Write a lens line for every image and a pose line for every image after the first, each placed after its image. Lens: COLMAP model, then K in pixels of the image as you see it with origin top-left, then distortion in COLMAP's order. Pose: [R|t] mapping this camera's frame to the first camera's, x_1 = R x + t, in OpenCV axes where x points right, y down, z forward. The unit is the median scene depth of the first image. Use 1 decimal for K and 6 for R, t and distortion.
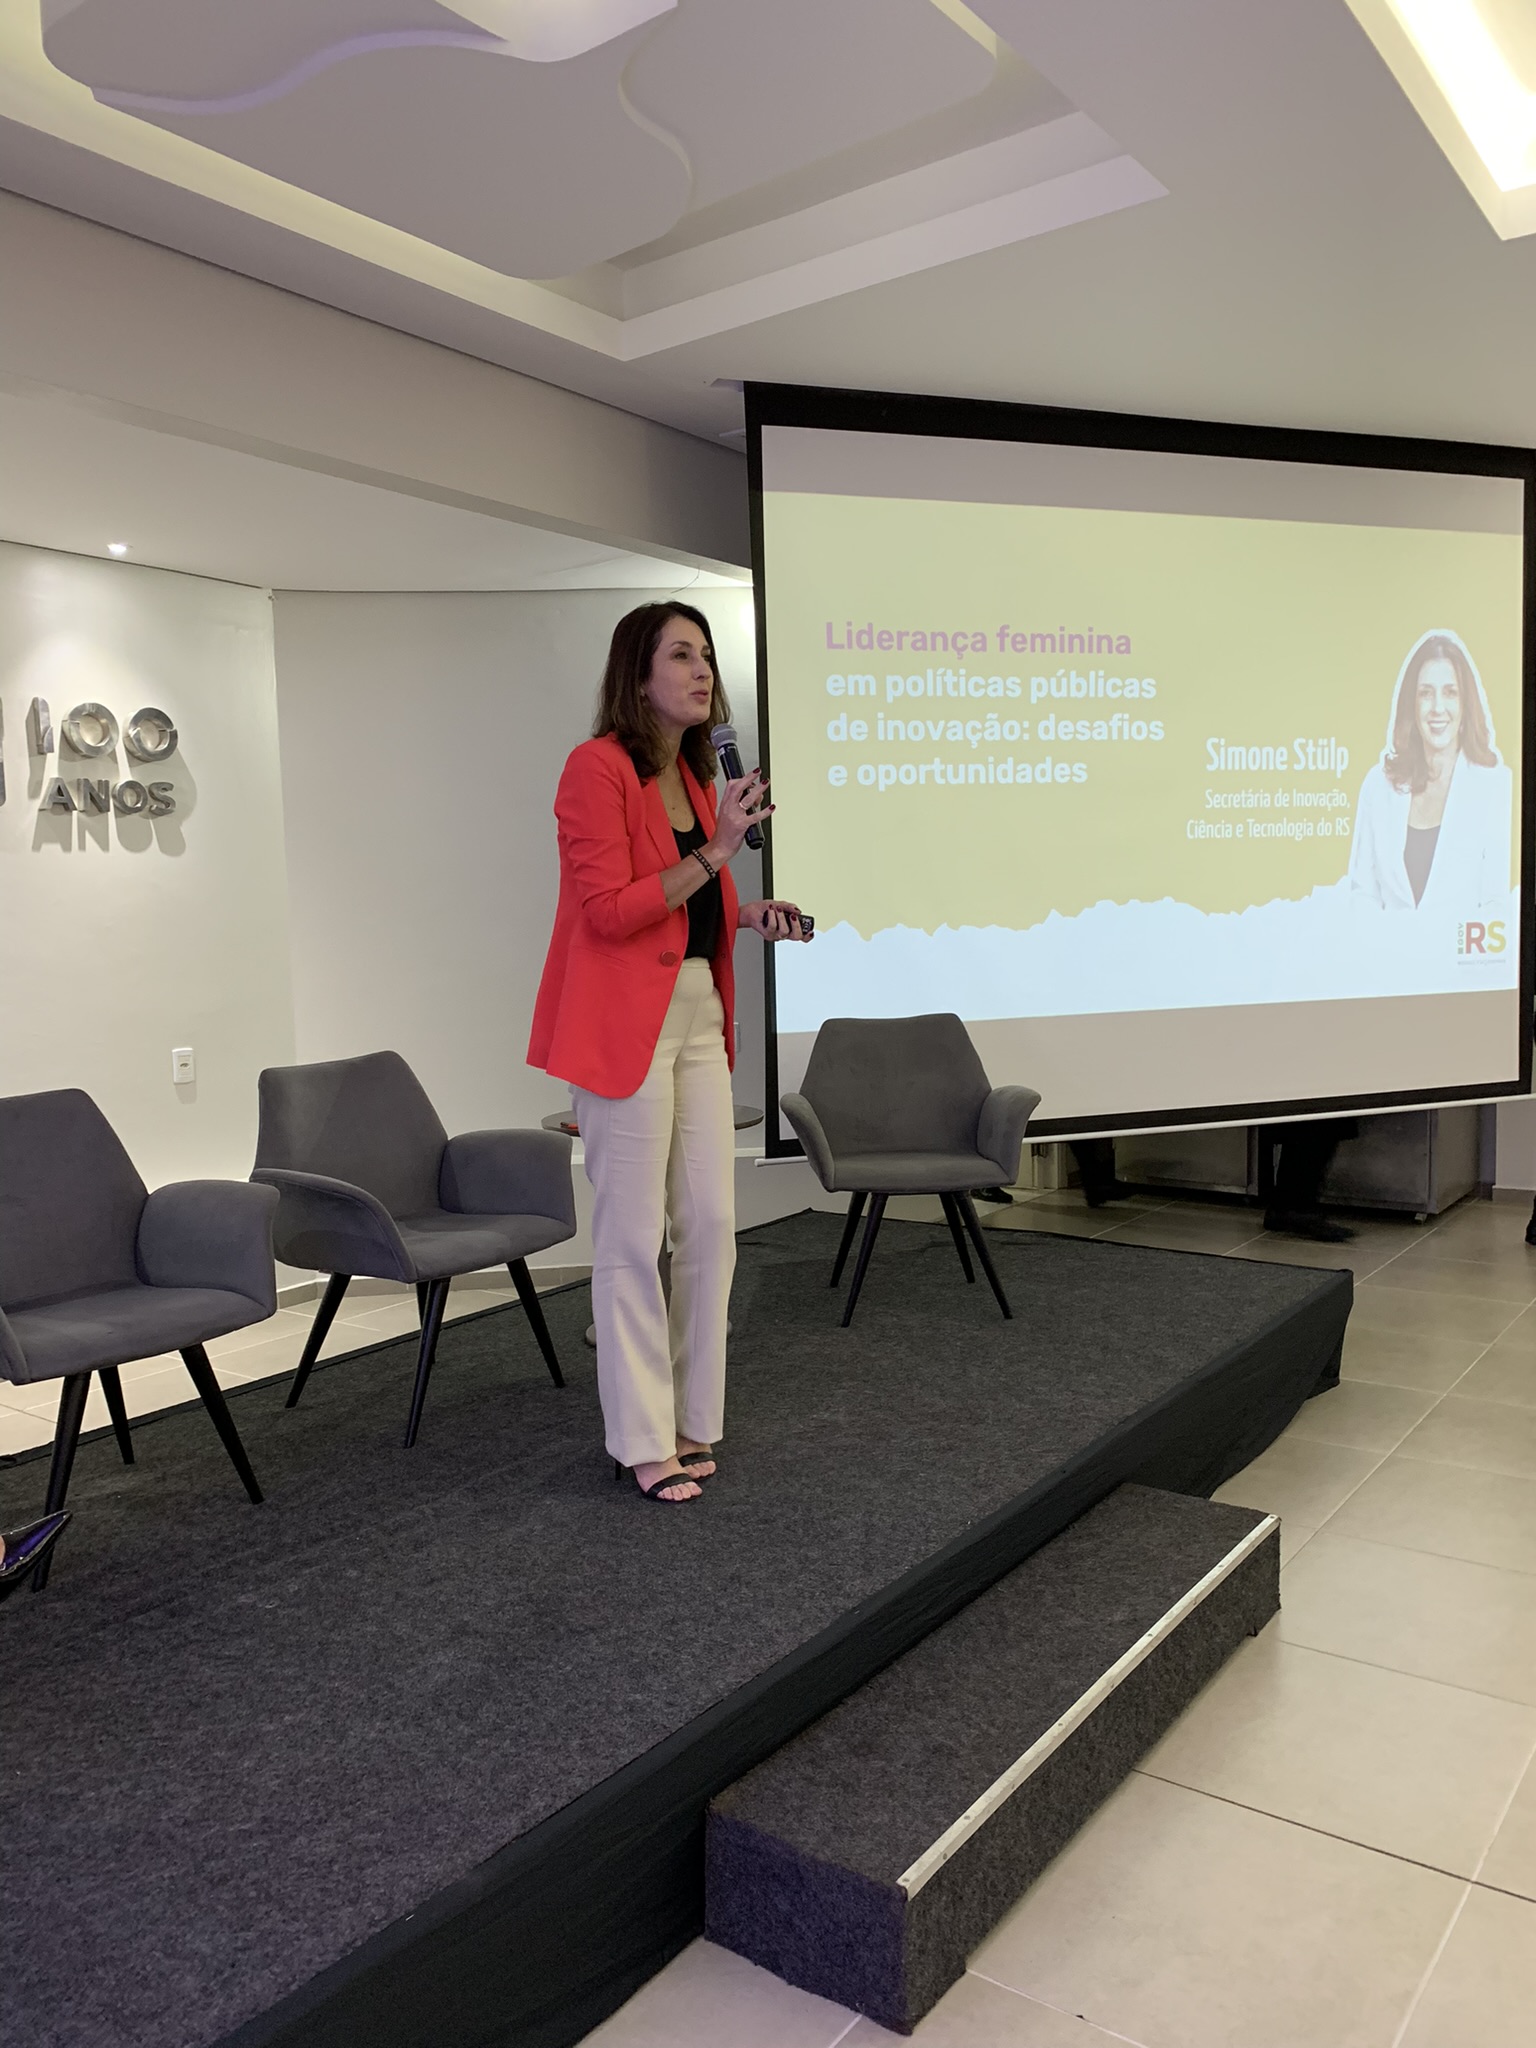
lens RADIAL K [[1548.2, 0, 762.8], [0, 1548.2, 1061.8], [0, 0, 1]] dist [-0.001092, 0.005635]
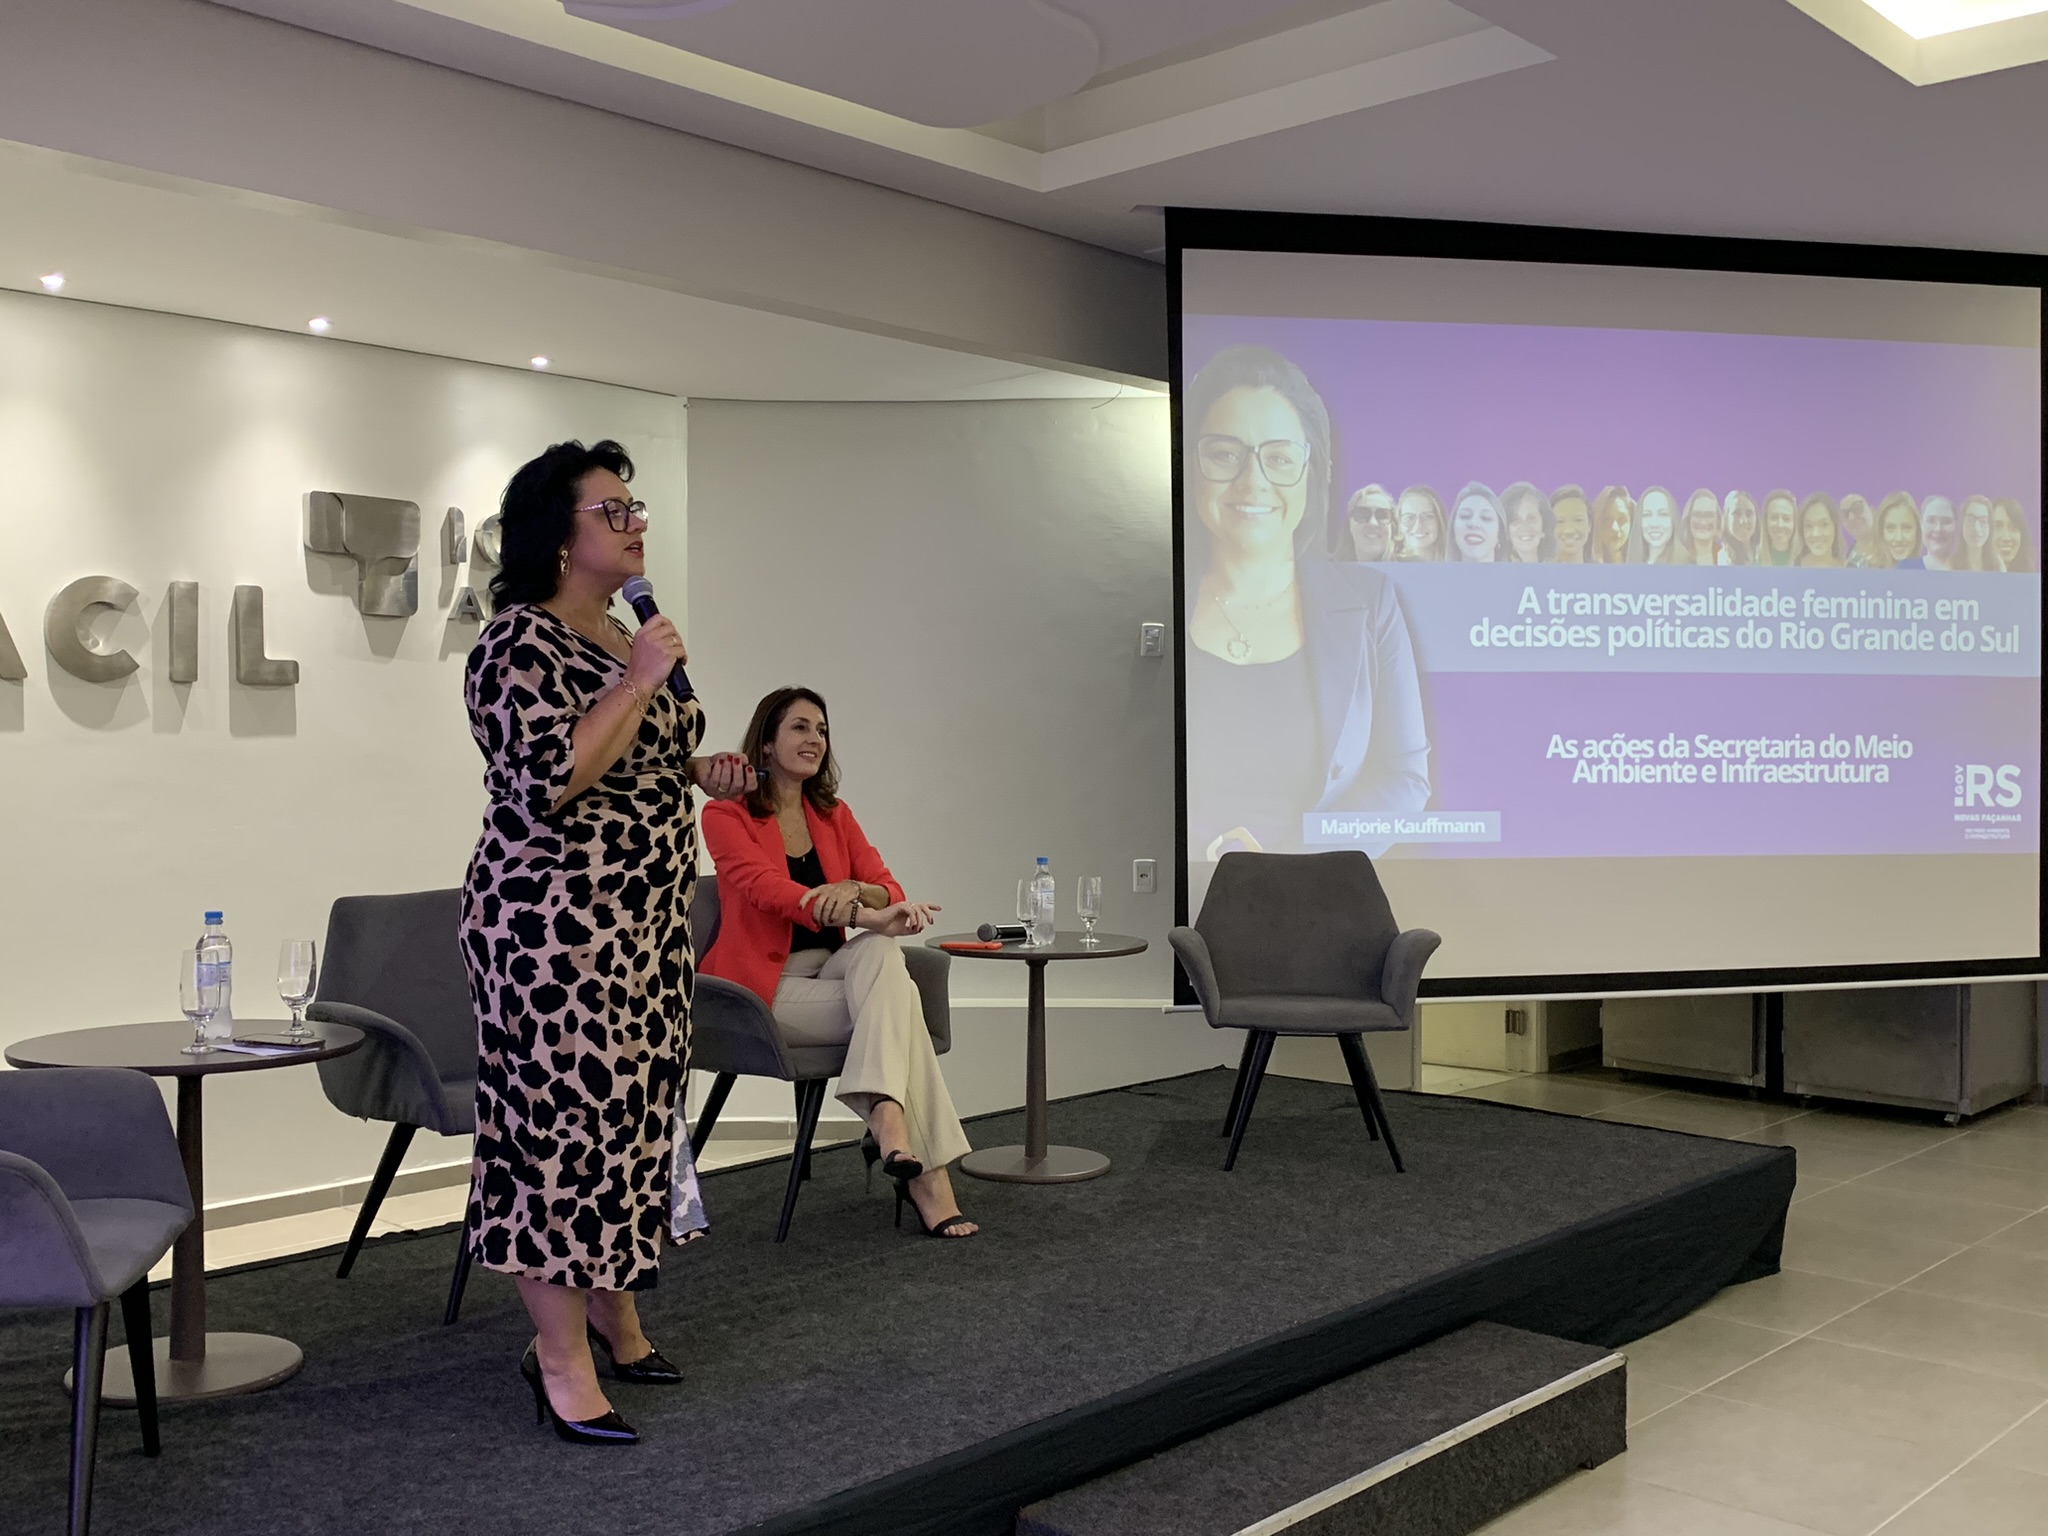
lens RADIAL K [[2001.2, 0, 1024.0], [0, 2001.2, 768.0], [0, 0, 1]] dist [0.004830, 0.000893]
pose [[0.992375, 0.029395, -0.119698, 0.085587], [-0.039180, 0.996006, -0.080233, 0.032304], [0.116862, 0.084311, 0.989563, -0.337867]]
